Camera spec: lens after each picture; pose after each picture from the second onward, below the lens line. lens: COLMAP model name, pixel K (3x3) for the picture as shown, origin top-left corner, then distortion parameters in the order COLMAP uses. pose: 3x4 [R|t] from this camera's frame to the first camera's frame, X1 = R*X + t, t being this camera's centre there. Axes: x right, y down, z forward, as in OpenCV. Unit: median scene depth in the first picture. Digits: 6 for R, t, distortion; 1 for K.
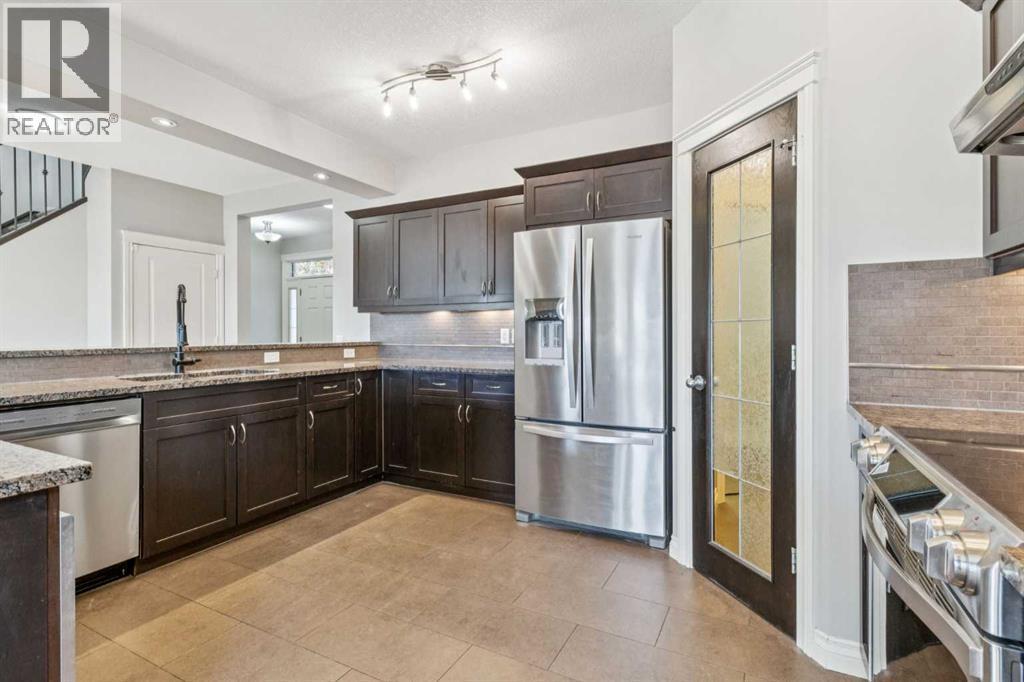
lens RADIAL K [[490.0, 0, 515.4], [0, 490.0, 333.8], [0, 0, 1]] dist [0.002324, 0.000038]
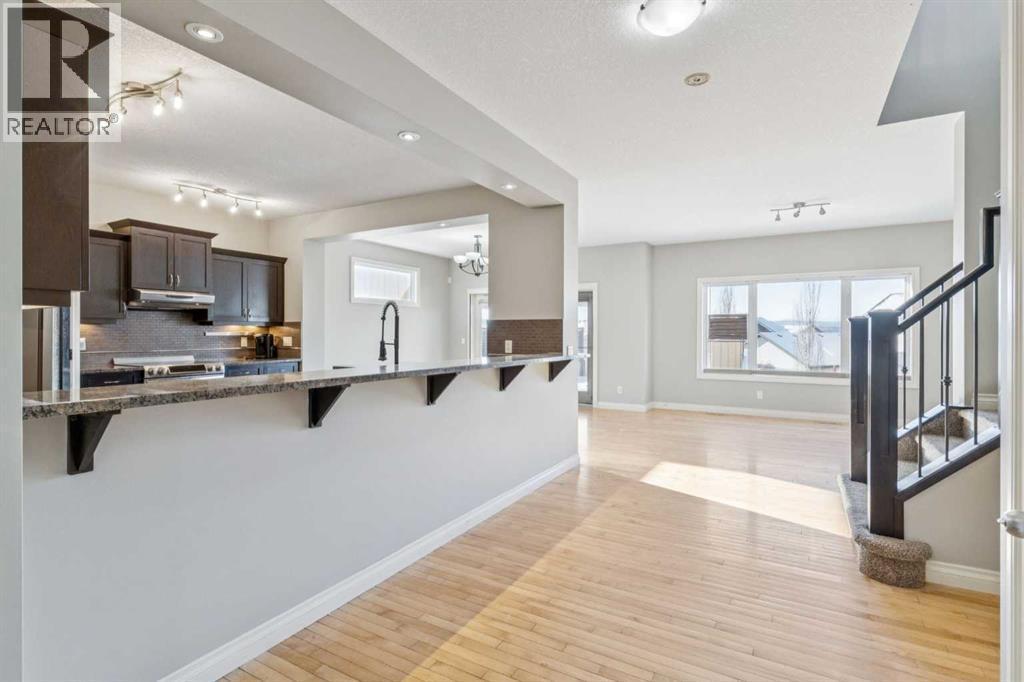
lens RADIAL K [[490.0, 0, 515.4], [0, 490.0, 333.8], [0, 0, 1]] dist [0.002324, 0.000038]
pose [[-0.999239, -0.002806, 0.038916, -0.842747], [-0.002628, 0.999986, 0.004630, -0.033121], [-0.038929, 0.004524, -0.999232, 1.727009]]
